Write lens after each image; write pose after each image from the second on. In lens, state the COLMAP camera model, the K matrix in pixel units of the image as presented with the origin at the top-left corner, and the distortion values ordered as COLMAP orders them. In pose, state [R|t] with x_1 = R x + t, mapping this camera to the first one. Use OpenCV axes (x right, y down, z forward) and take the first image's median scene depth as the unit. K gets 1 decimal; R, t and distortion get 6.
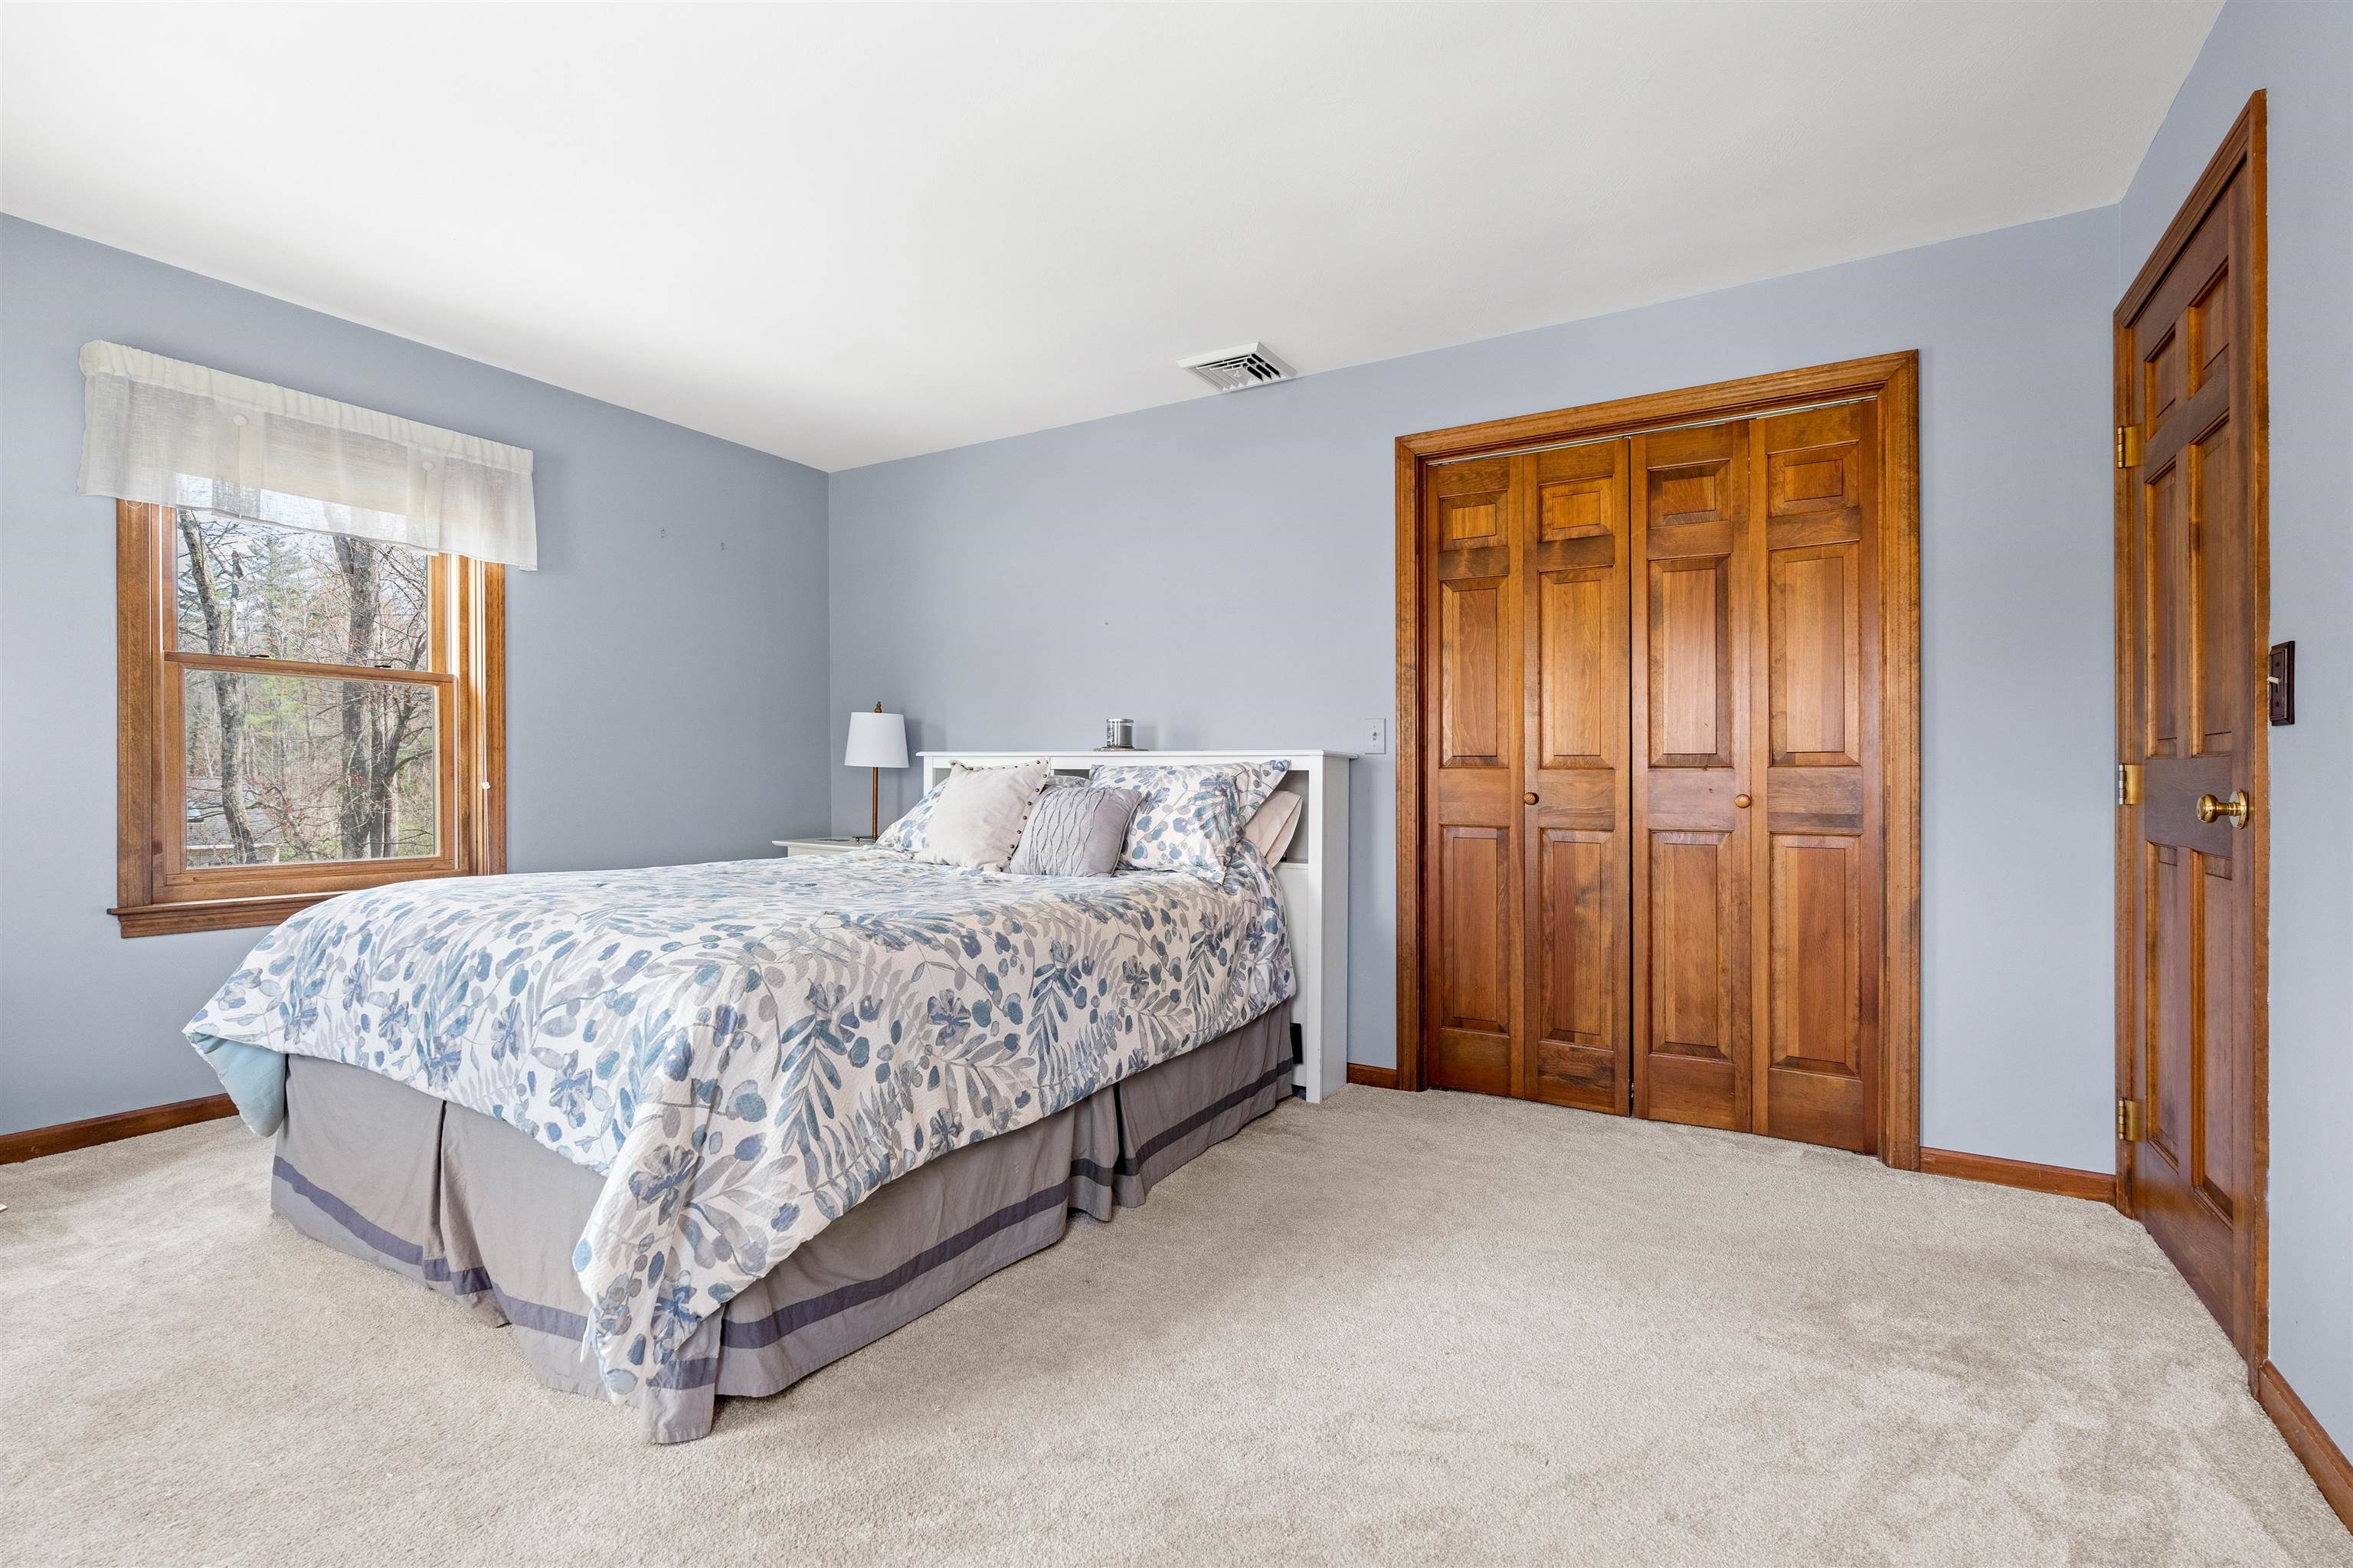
lens RADIAL K [[1059.4, 0, 1168.3], [0, 1059.4, 757.5], [0, 0, 1]] dist [-0.021701, 0.000463]
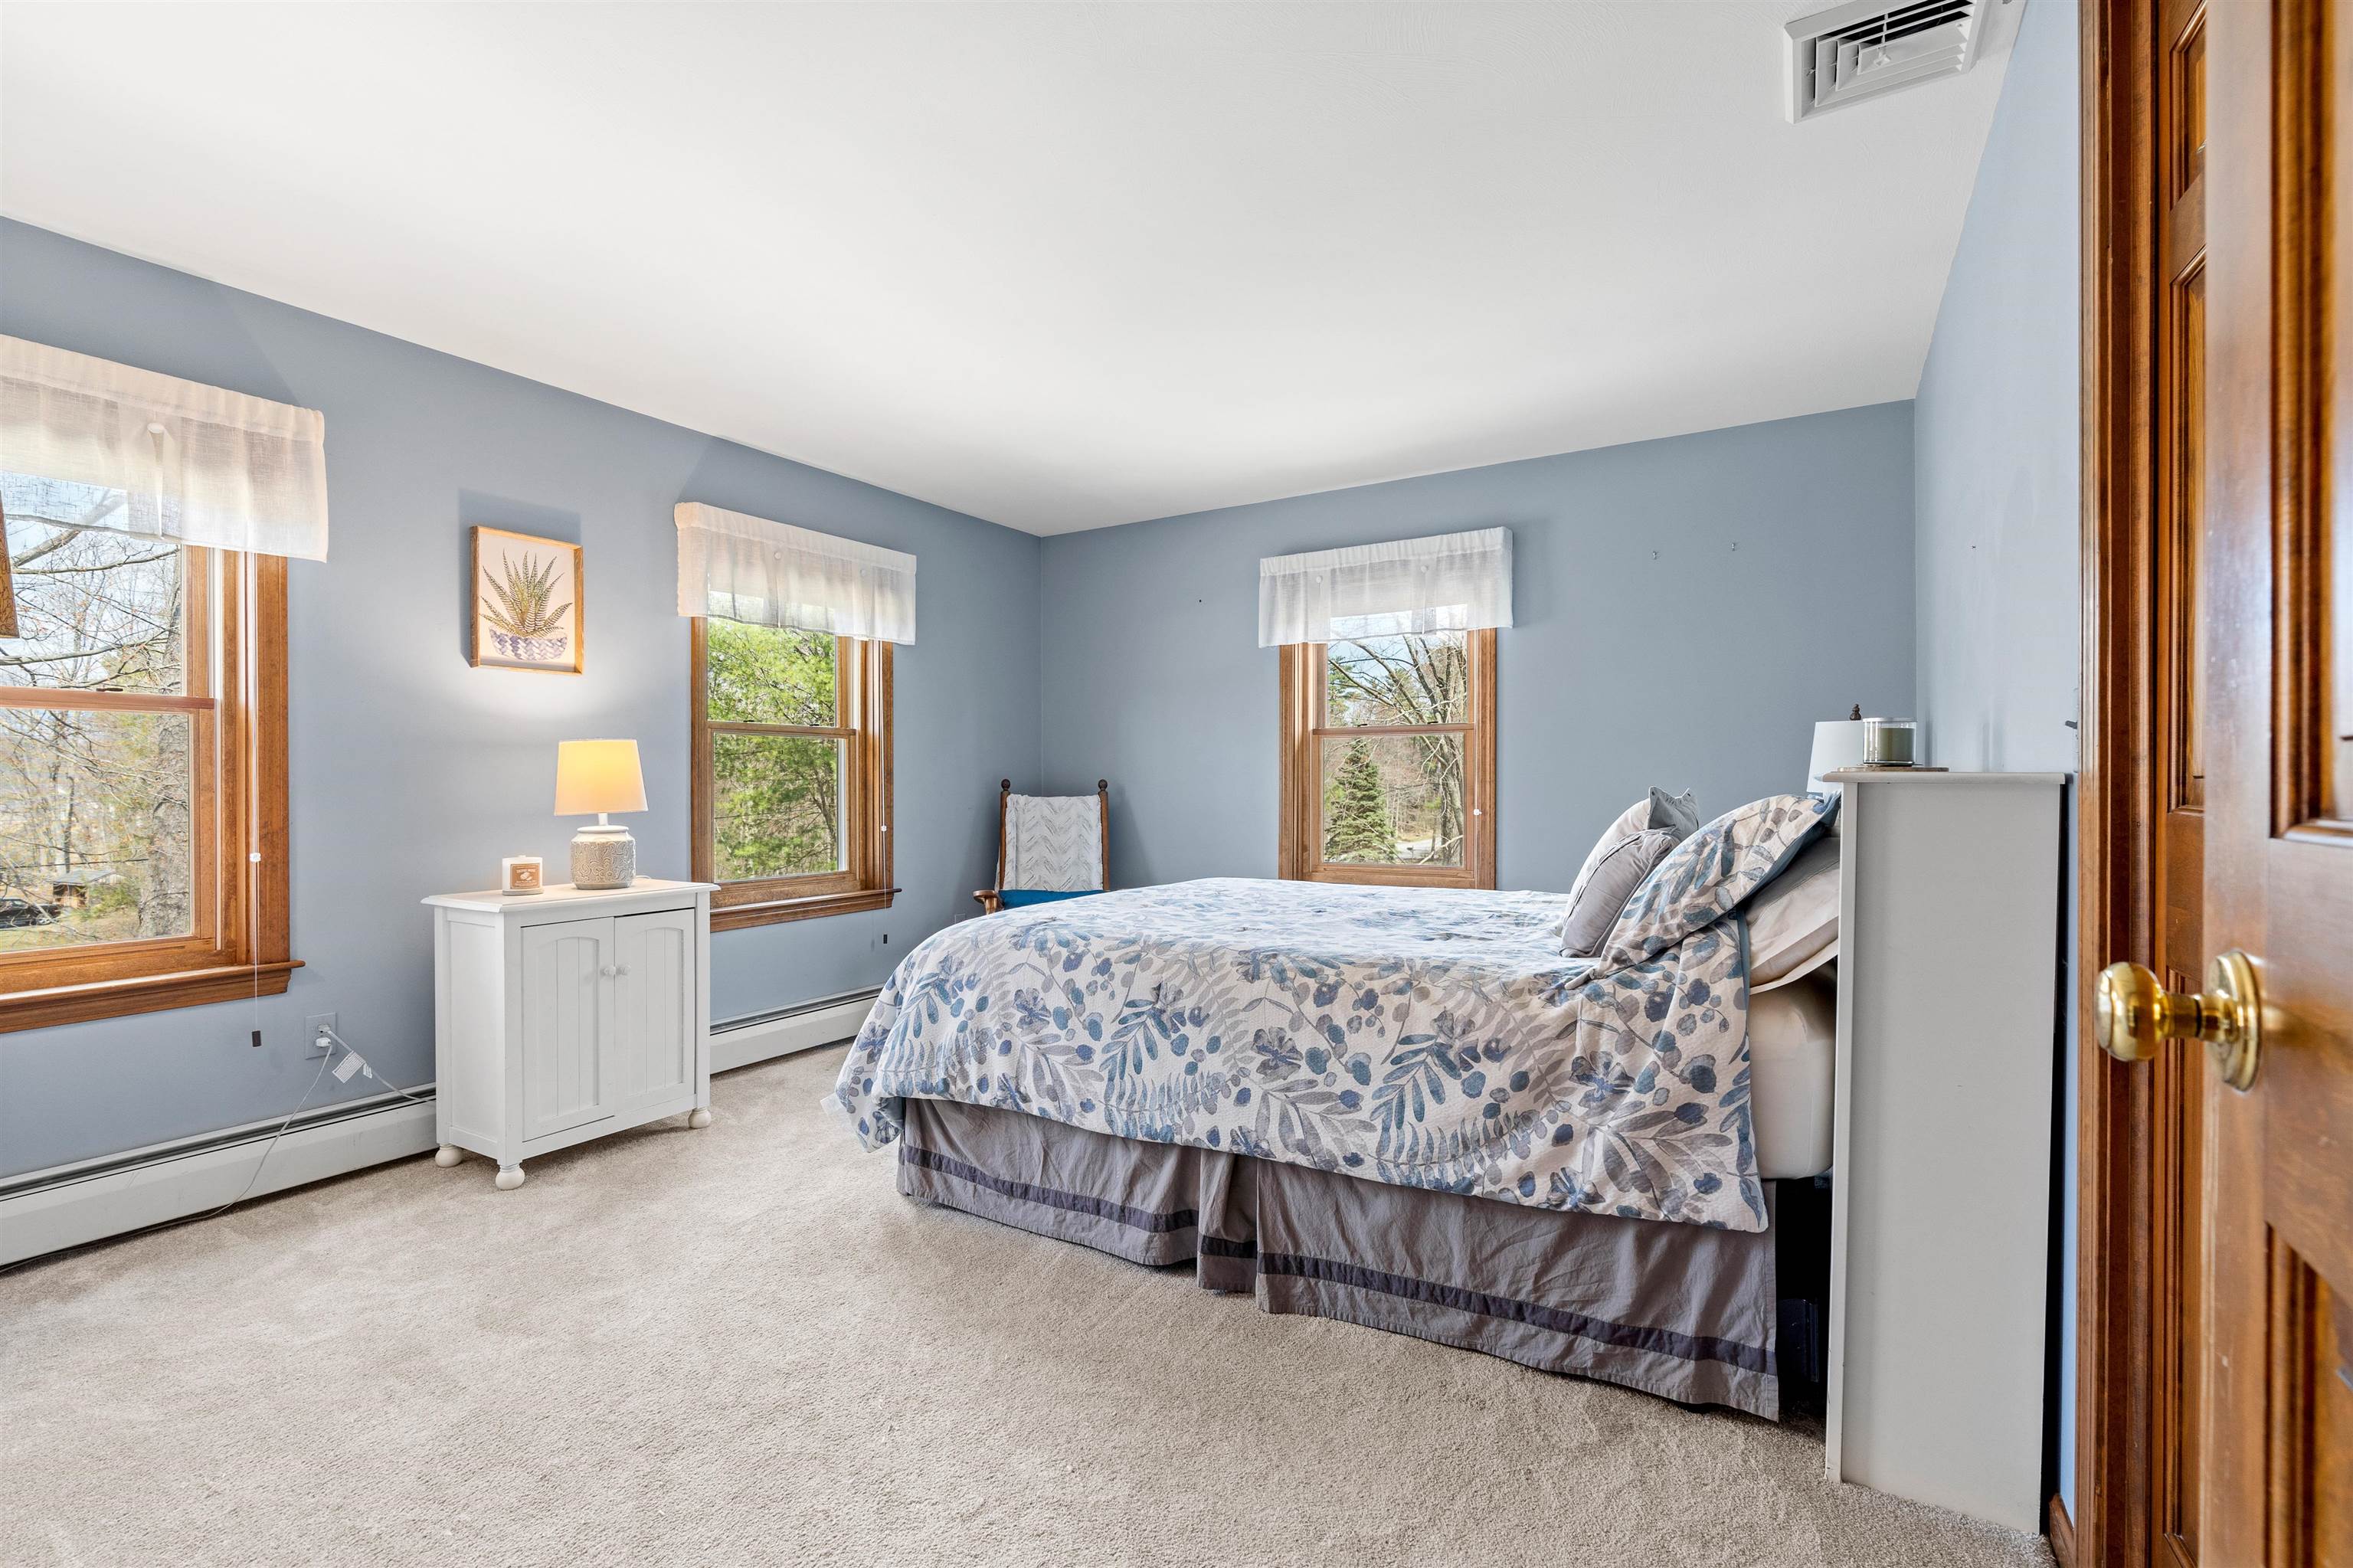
lens RADIAL K [[1066.6, 0, 1211.5], [0, 1066.6, 787.4], [0, 0, 1]] dist [-0.030001, 0.000076]
pose [[0.016198, -0.005192, -0.999855, 0.959221], [0.031896, 0.999480, -0.004673, -0.008445], [0.999360, -0.031815, 0.016355, 1.069482]]
